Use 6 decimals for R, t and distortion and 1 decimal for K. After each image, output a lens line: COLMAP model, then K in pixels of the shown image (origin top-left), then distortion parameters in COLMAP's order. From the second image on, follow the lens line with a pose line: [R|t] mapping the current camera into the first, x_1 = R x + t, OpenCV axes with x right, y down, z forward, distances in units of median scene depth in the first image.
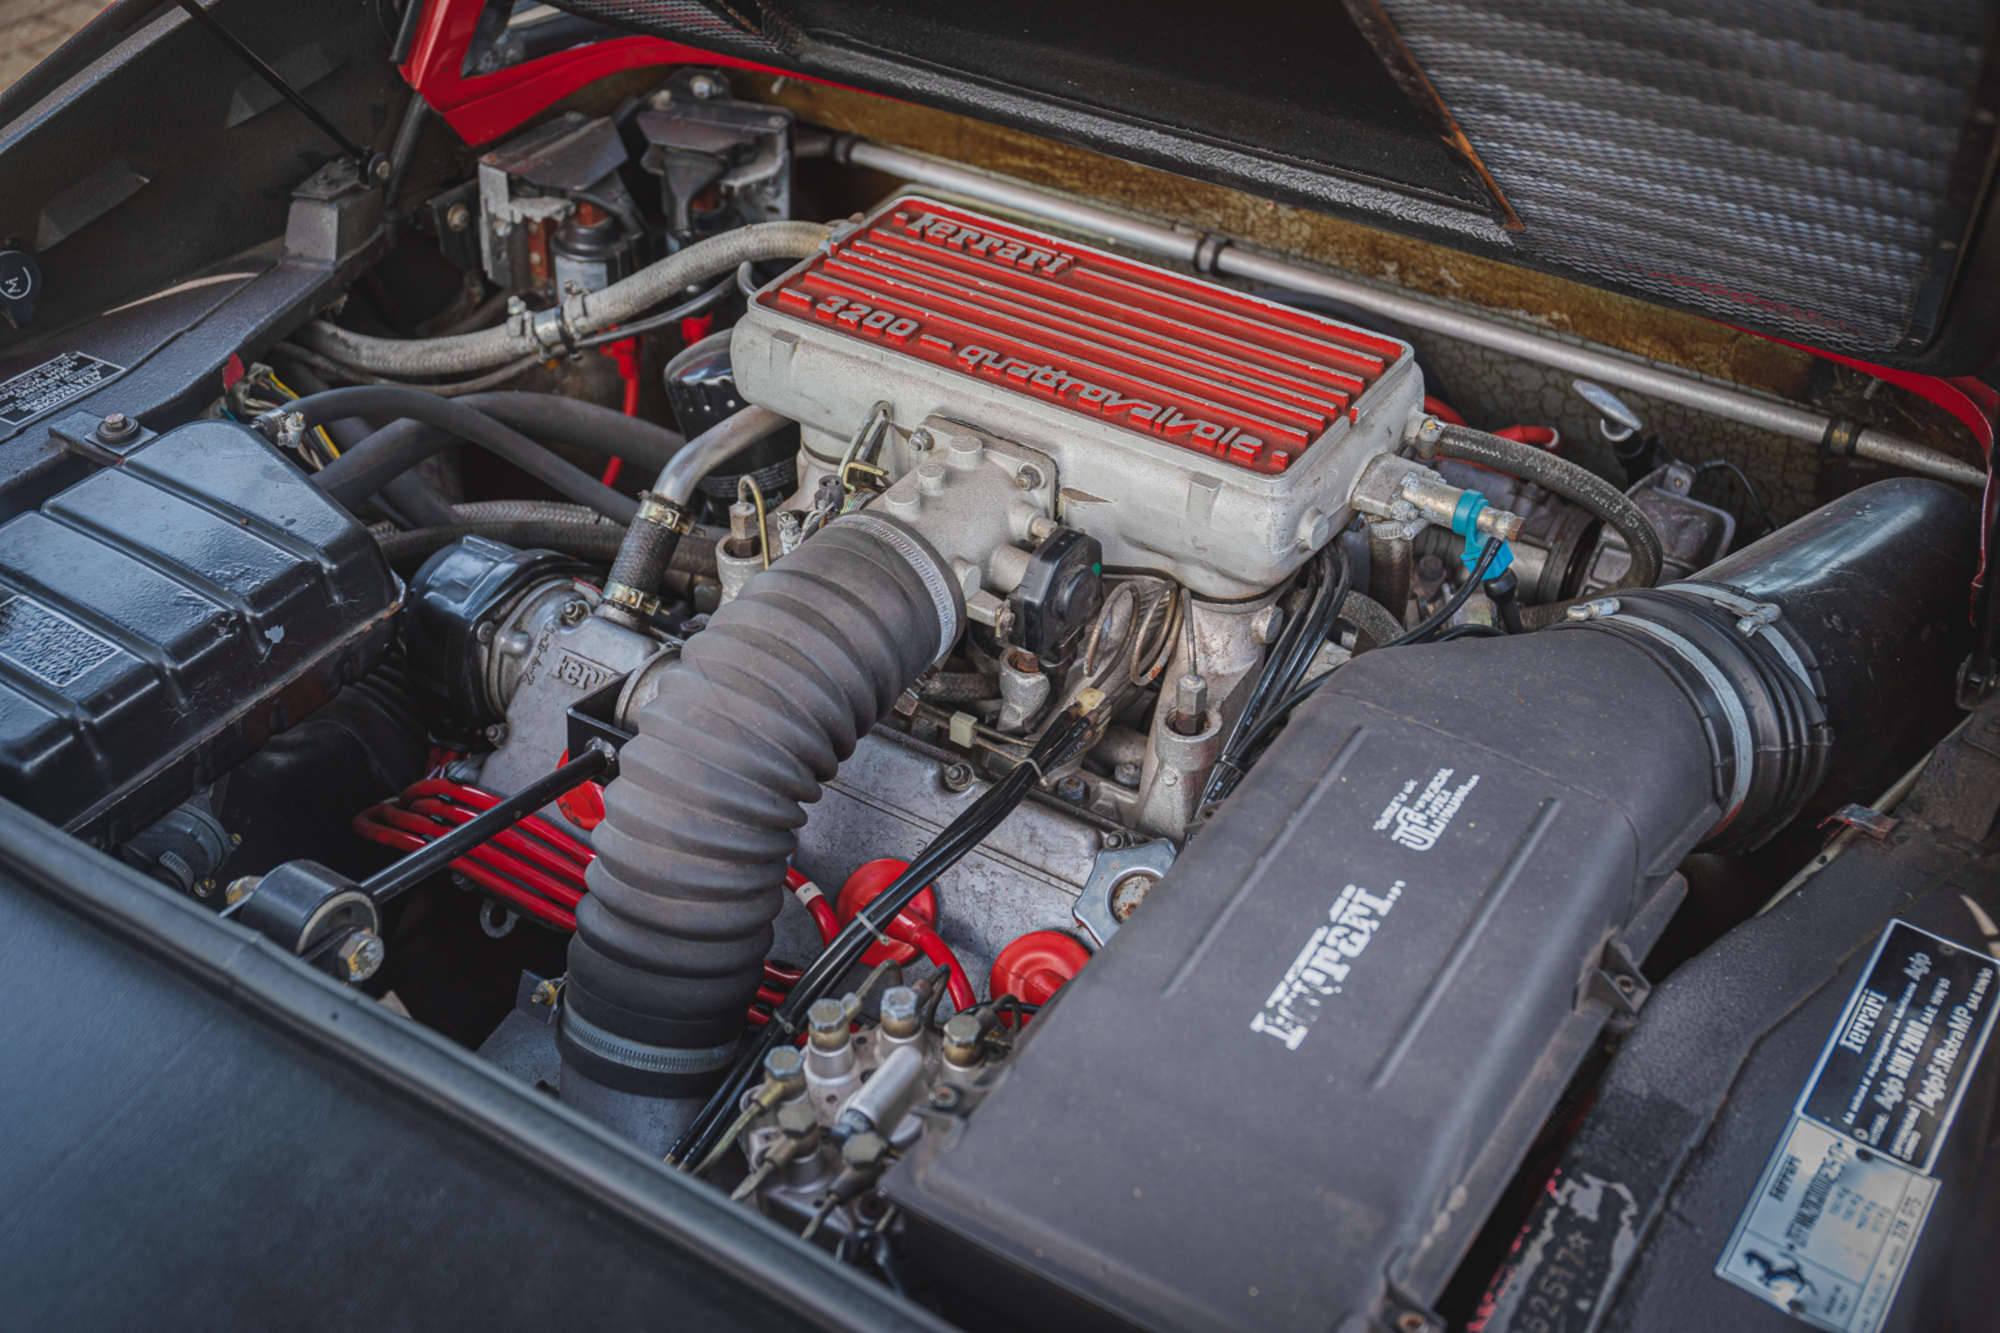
lens RADIAL K [[2356.1, 0, 1000.0], [0, 2356.1, 666.5], [0, 0, 1]] dist [-0.081368, 0.230231]
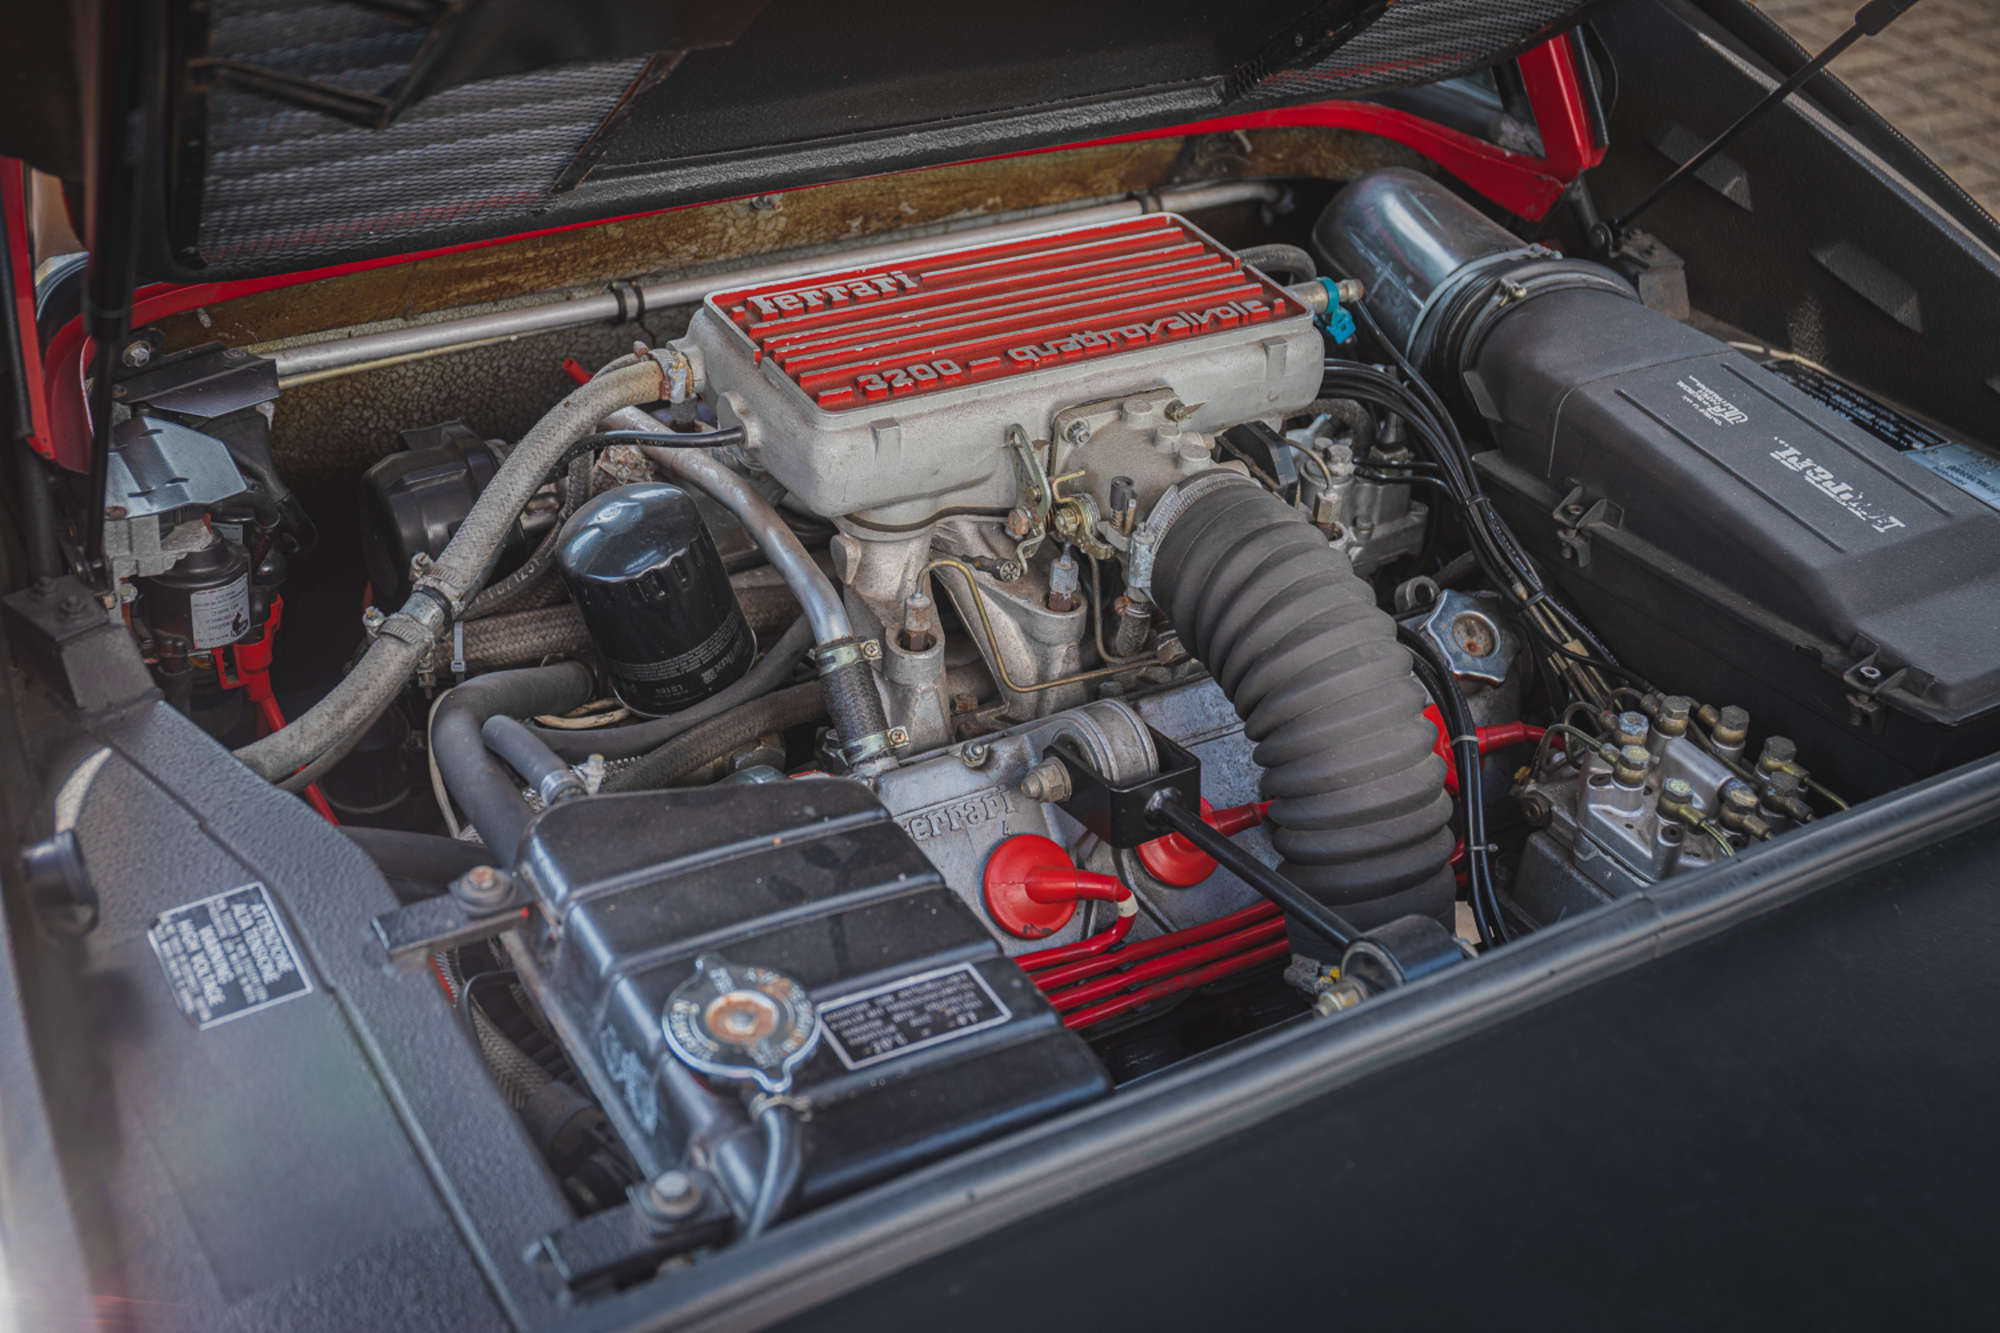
lens RADIAL K [[2356.1, 0, 1000.0], [0, 2356.1, 666.5], [0, 0, 1]] dist [-0.081368, 0.230231]
pose [[0.413929, -0.474814, 0.776669, -1.114453], [0.477855, 0.839523, 0.258565, -0.359278], [-0.774802, 0.264107, 0.574395, 0.521147]]
